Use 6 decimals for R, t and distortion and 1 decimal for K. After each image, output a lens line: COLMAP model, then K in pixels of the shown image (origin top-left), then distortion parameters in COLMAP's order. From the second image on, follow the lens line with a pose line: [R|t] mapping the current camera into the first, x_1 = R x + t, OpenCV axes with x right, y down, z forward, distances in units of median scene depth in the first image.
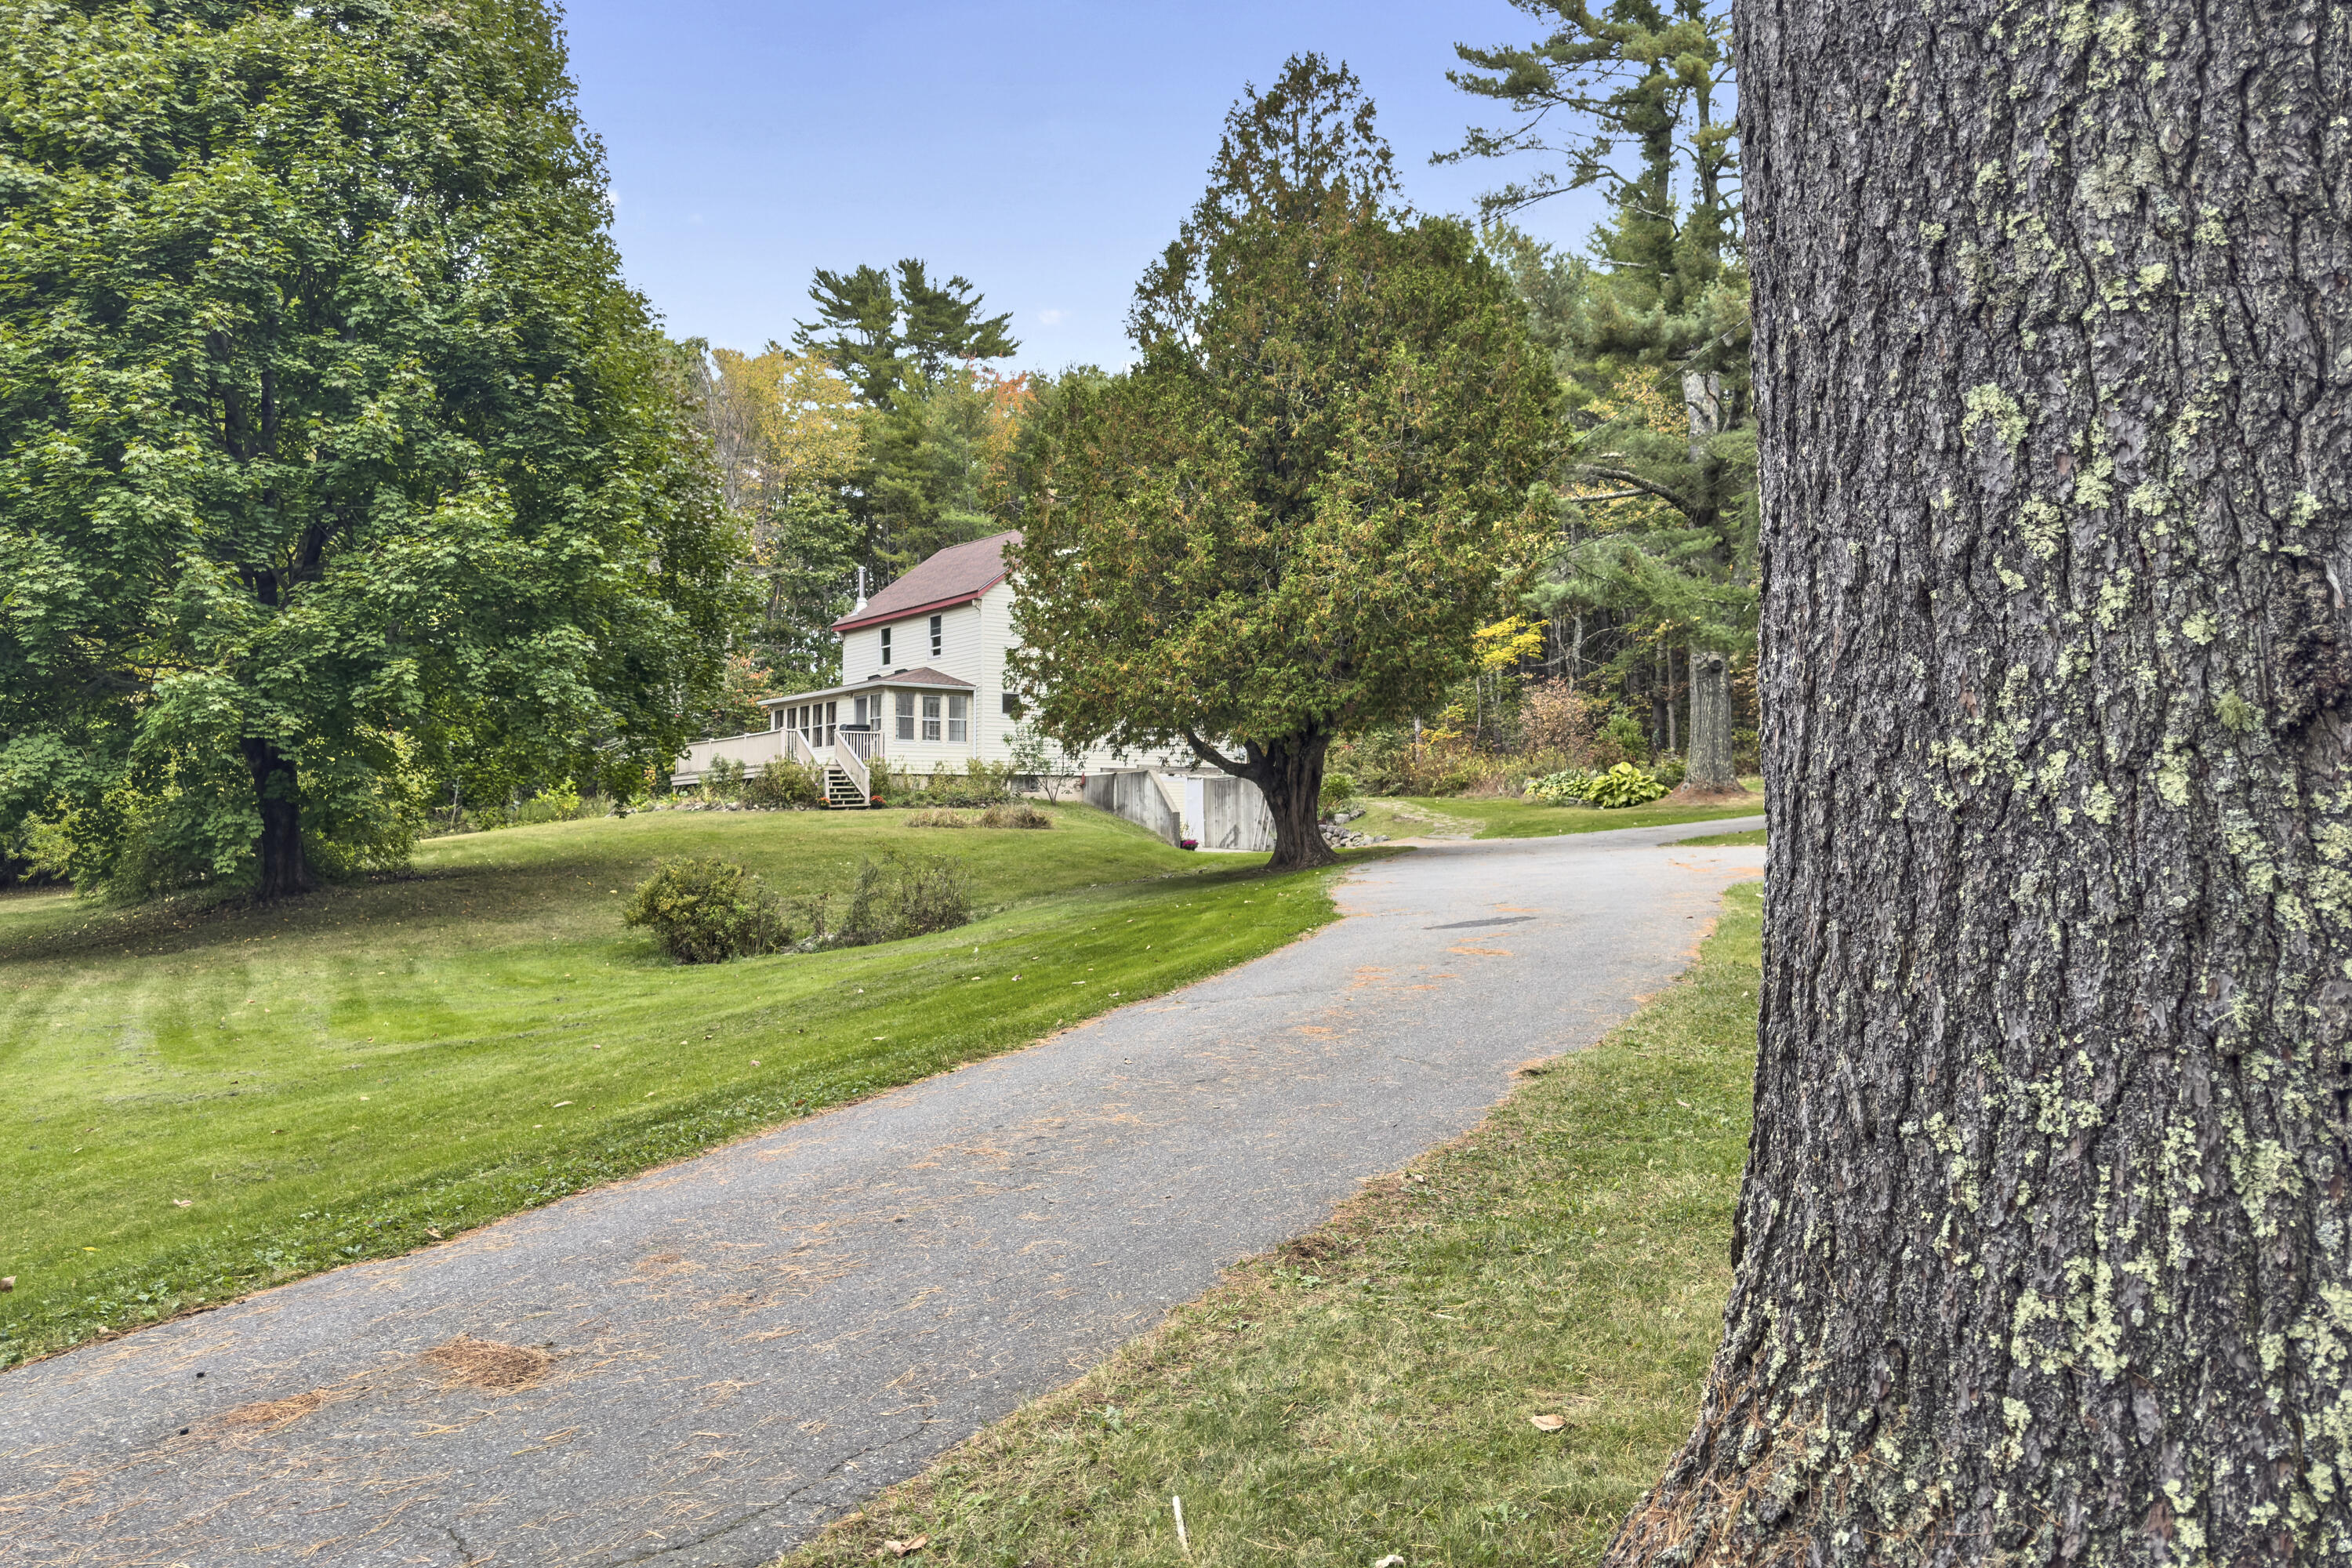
lens RADIAL K [[1669.4, 0, 1233.0], [0, 1669.4, 708.7], [0, 0, 1]] dist [0.157352, -0.356916]
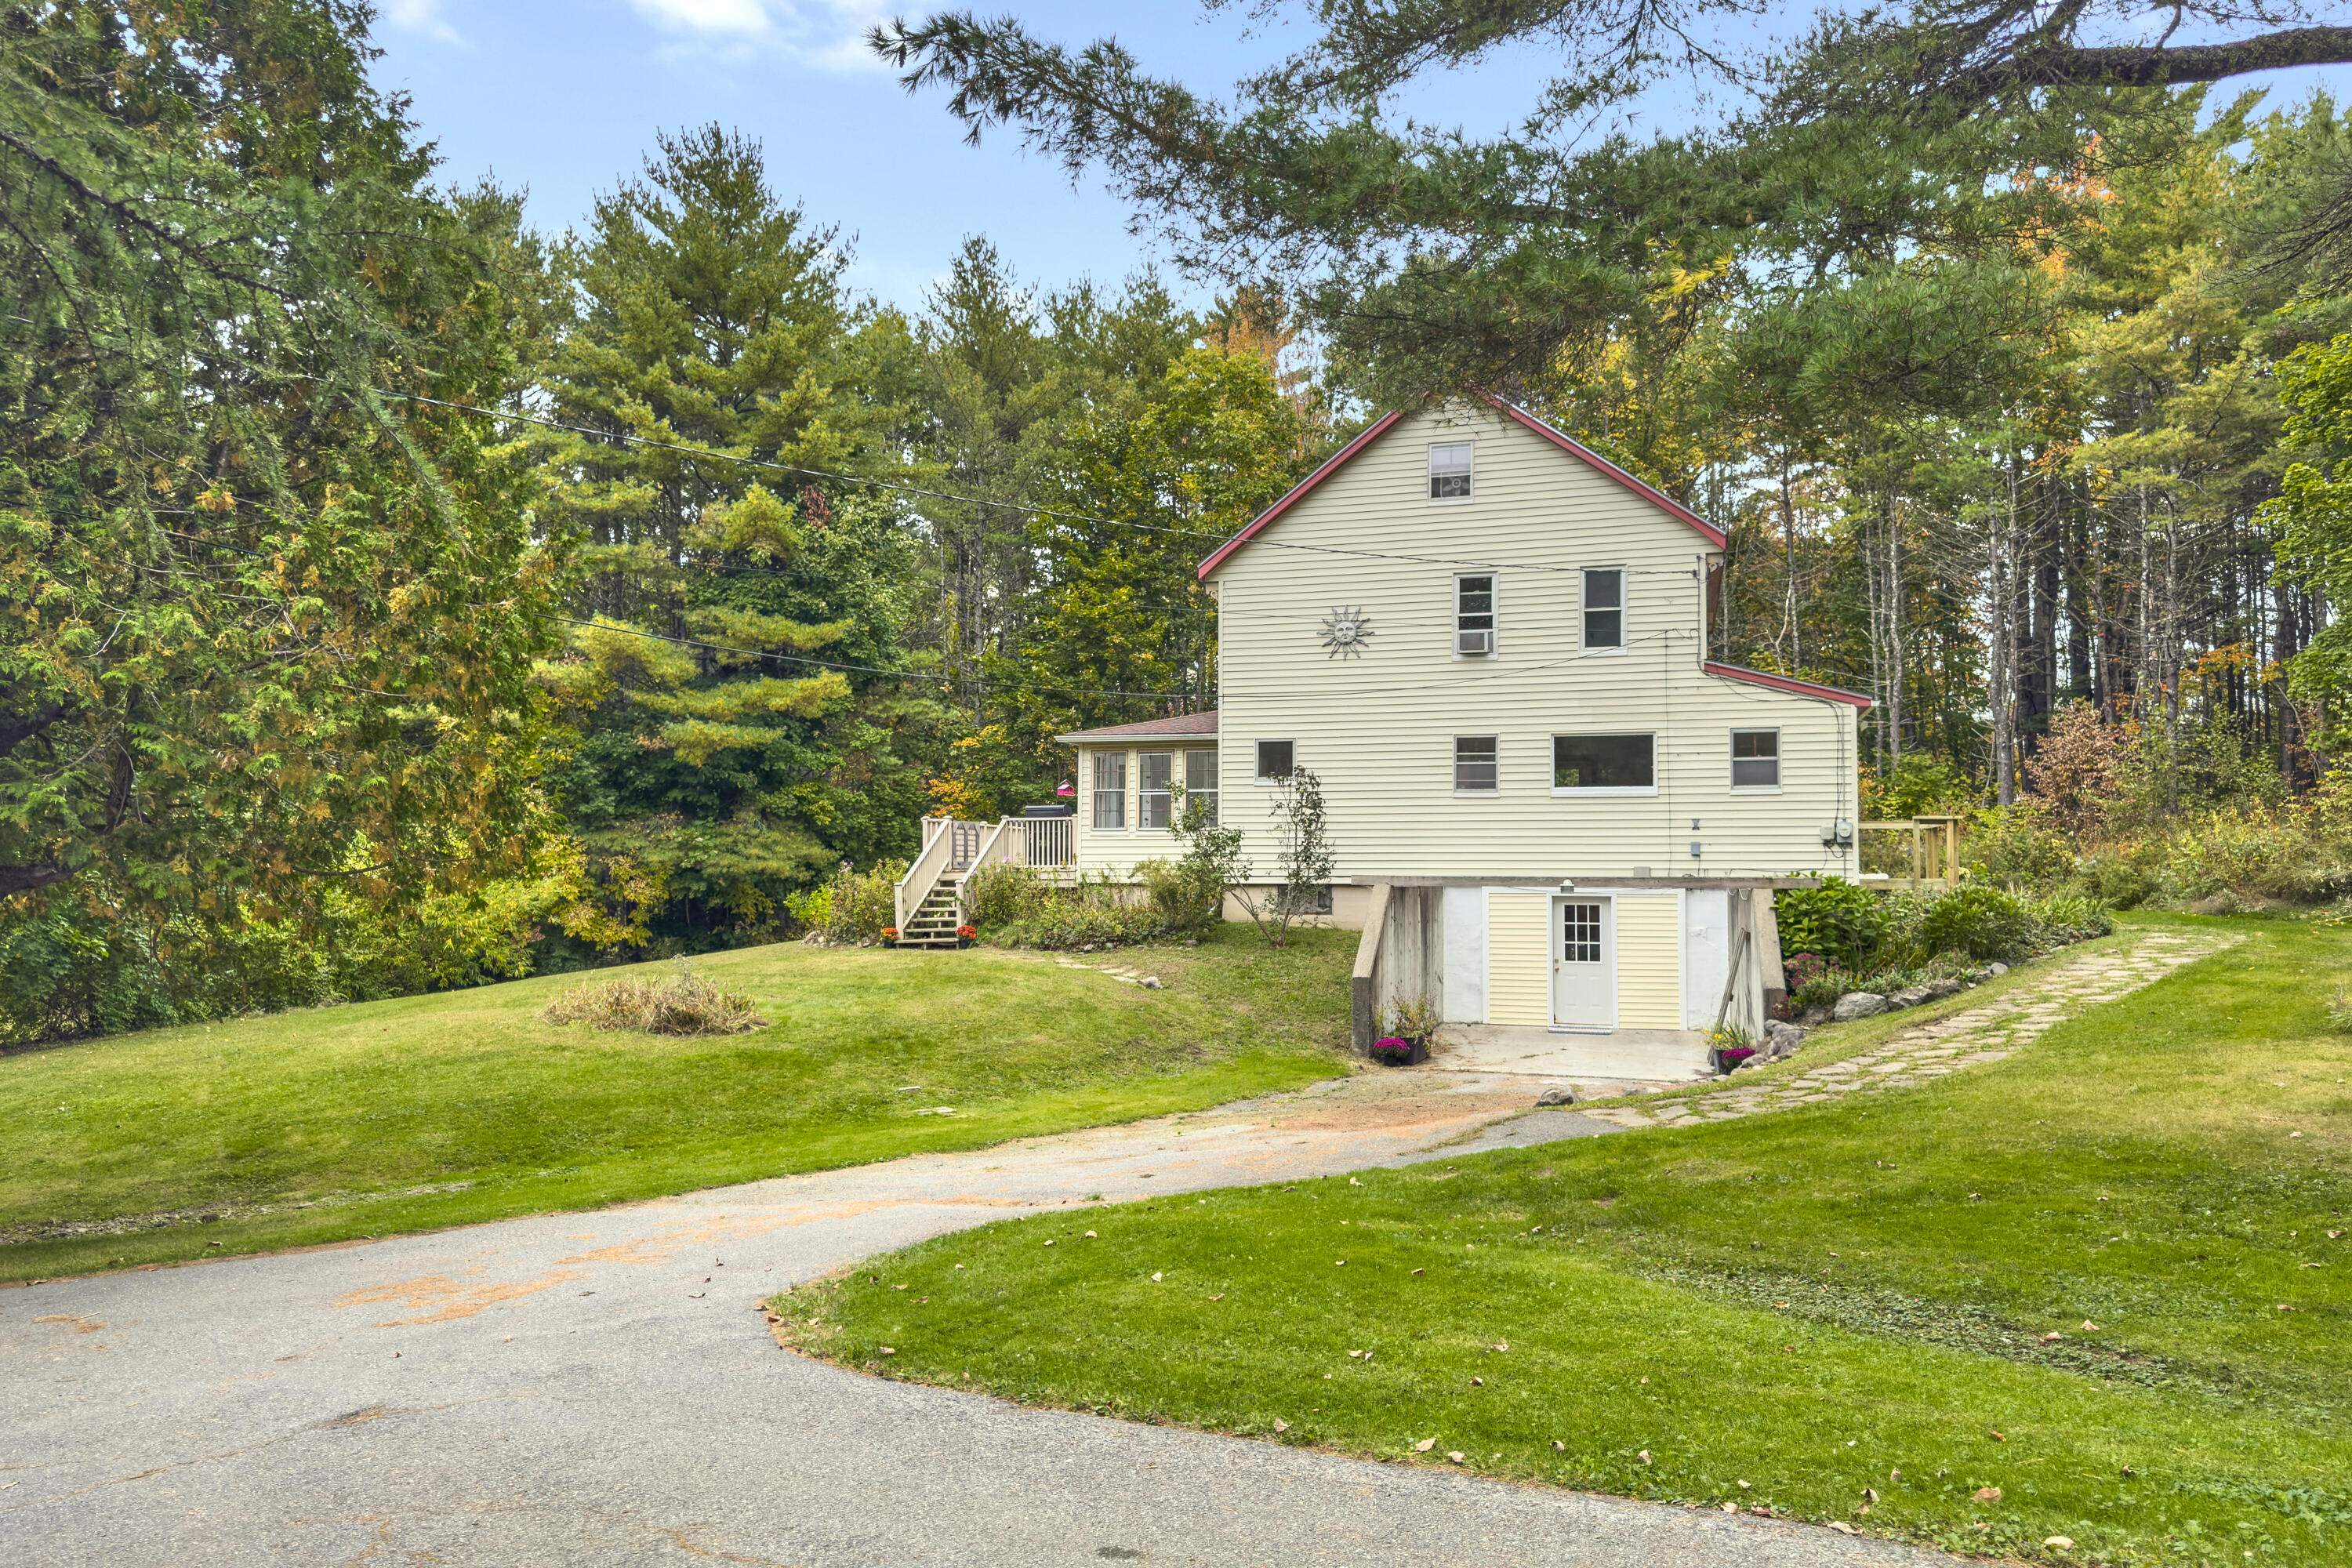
lens RADIAL K [[1682.4, 0, 1175.7], [0, 1682.4, 817.3], [0, 0, 1]] dist [0.125900, -0.280163]
pose [[0.559516, -0.013092, -0.828716, 0.322585], [0.059435, 0.997935, 0.024362, 0.000605], [0.826686, -0.062886, 0.559138, 0.663667]]
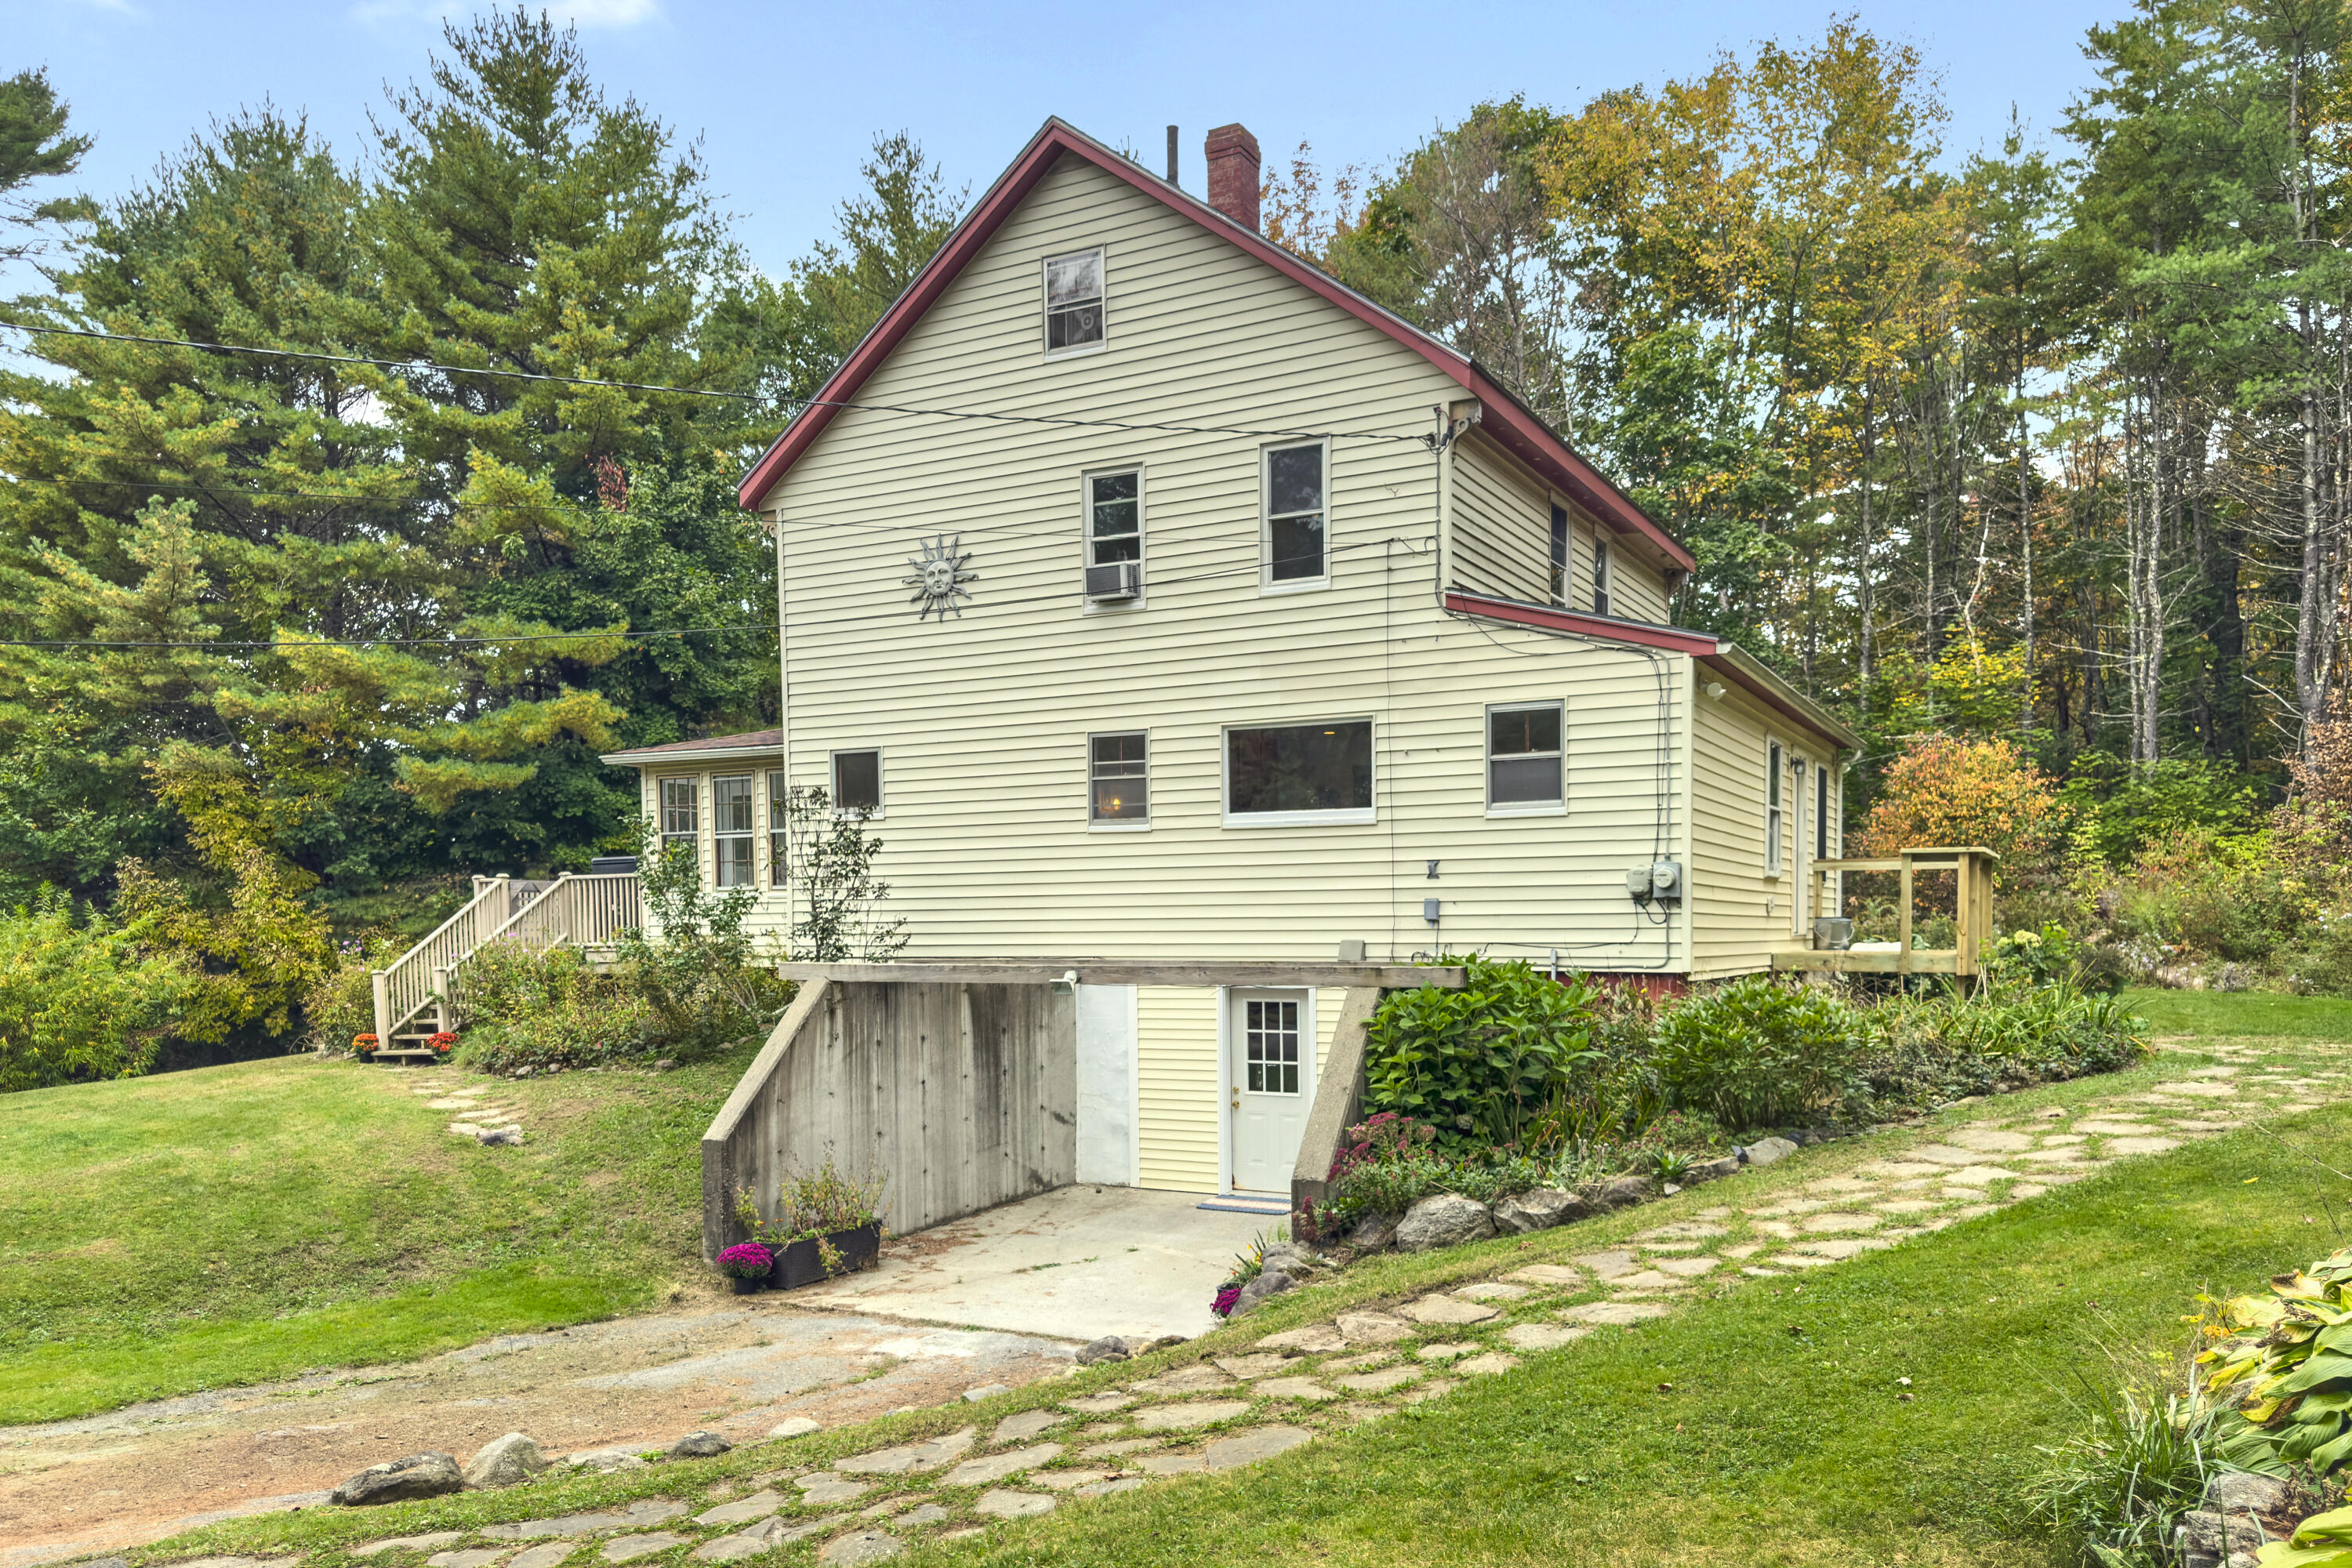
lens RADIAL K [[1744.7, 0, 1149.8], [0, 1744.7, 1040.1], [0, 0, 1]] dist [0.001576, 0.003861]
pose [[0.390507, 0.071053, -0.917854, 0.255848], [0.081599, 0.990421, 0.111387, 0.016420], [0.916976, -0.118393, 0.380969, 0.918725]]
